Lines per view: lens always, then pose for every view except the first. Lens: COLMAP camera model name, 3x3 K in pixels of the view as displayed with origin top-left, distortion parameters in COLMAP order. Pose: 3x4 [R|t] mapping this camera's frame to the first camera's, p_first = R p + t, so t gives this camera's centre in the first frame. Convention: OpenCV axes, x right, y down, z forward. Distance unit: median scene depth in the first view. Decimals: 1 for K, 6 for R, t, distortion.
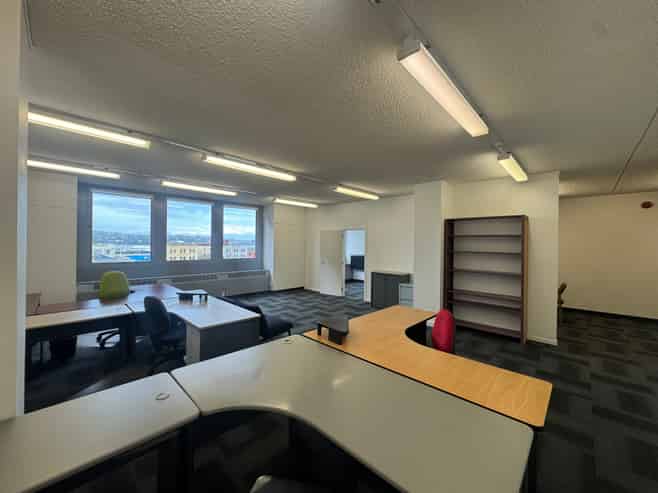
lens RADIAL K [[261.3, 0, 329.0], [0, 261.3, 246.5], [0, 0, 1]] dist [0.001288, 0.000074]
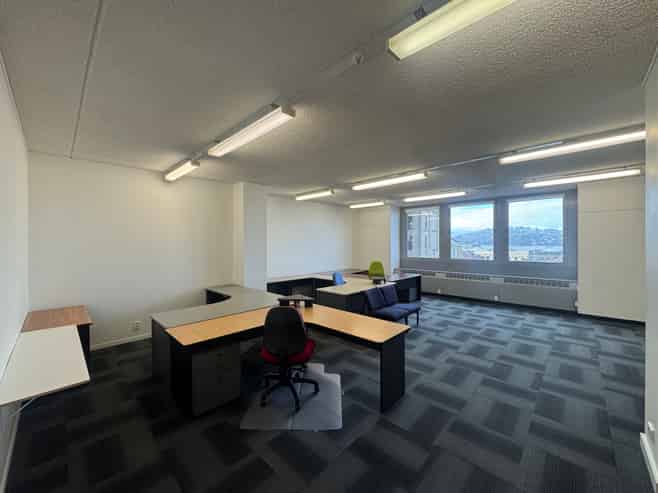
lens RADIAL K [[261.3, 0, 329.0], [0, 261.3, 246.5], [0, 0, 1]] dist [0.001288, 0.000074]
pose [[0.010007, -0.001092, -0.999949, 0.479302], [-0.005924, 0.999982, -0.001151, 0.003331], [0.999932, 0.005936, 0.010000, 0.379343]]
